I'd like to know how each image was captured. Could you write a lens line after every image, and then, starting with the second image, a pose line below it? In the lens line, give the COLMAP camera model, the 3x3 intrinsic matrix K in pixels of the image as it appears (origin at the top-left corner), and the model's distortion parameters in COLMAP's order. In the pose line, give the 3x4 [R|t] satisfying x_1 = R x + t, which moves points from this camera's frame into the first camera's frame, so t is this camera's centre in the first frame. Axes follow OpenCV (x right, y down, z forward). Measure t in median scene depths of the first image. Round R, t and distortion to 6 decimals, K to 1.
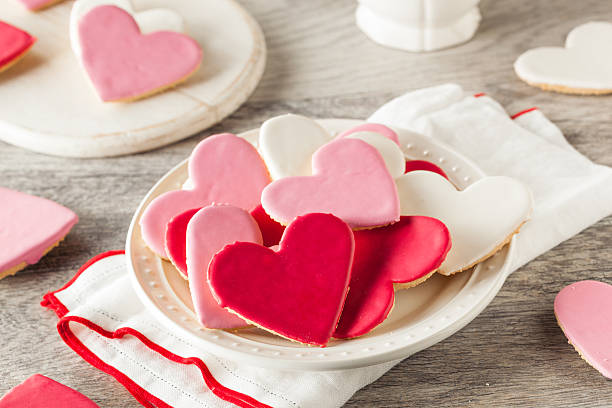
lens RADIAL K [[1918.0, 0, 305.8], [0, 1918.0, 204.1], [0, 0, 1]] dist [-0.096558, 2.025477]
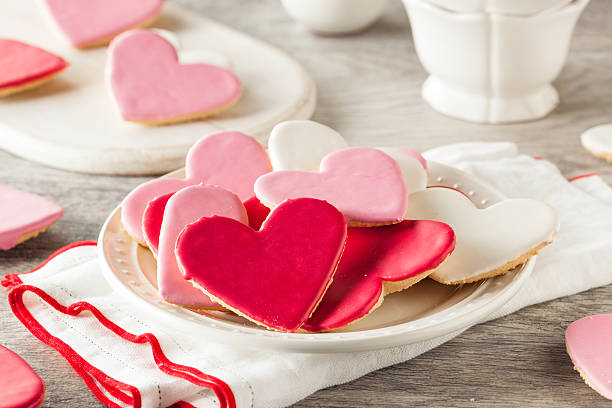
lens RADIAL K [[2062.9, 0, 328.3], [0, 2062.9, 203.8], [0, 0, 1]] dist [0.049348, -2.283523]
pose [[0.988115, 0.109075, -0.108316, 0.113514], [-0.129366, 0.970663, -0.202679, 0.192038], [0.083031, 0.214282, 0.973236, 0.065054]]
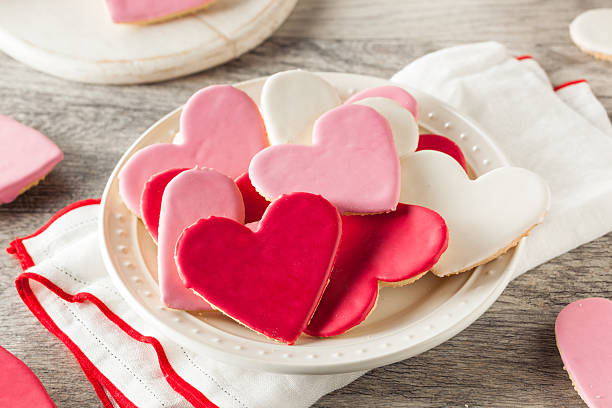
lens RADIAL K [[1918.0, 0, 305.8], [0, 1918.0, 204.1], [0, 0, 1]] dist [-0.096558, 2.025477]
pose [[0.990888, 0.109816, -0.077978, 0.074332], [-0.101380, 0.989295, 0.104960, -0.081635], [0.088669, -0.096098, 0.991415, 0.098194]]
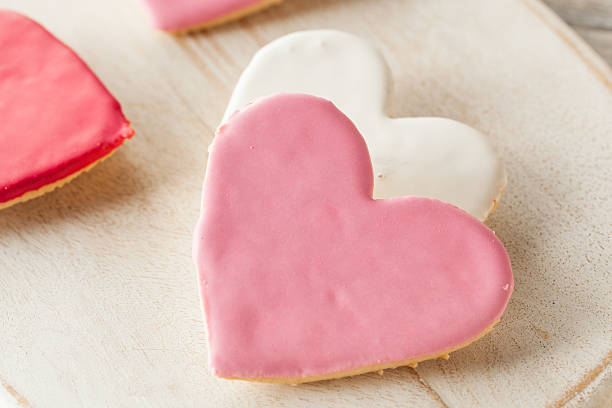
lens RADIAL K [[2062.9, 0, 328.3], [0, 2062.9, 203.8], [0, 0, 1]] dist [0.049348, -2.283523]
pose [[0.950914, 0.236862, -0.199144, -0.012925], [-0.208367, 0.965873, 0.153856, -0.171267], [0.228790, -0.104808, 0.967817, 0.682722]]
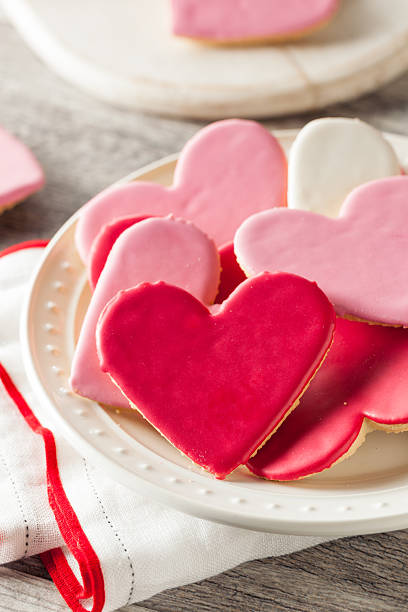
lens RADIAL K [[2062.9, 0, 203.5], [0, 2062.9, 261.3], [0, 0, 1]] dist [0.049348, -2.283523]
pose [[0.901979, 0.290169, -0.319742, 0.189860], [-0.274041, 0.956974, 0.095404, -0.055246], [0.333669, 0.001570, 0.942689, 0.324322]]
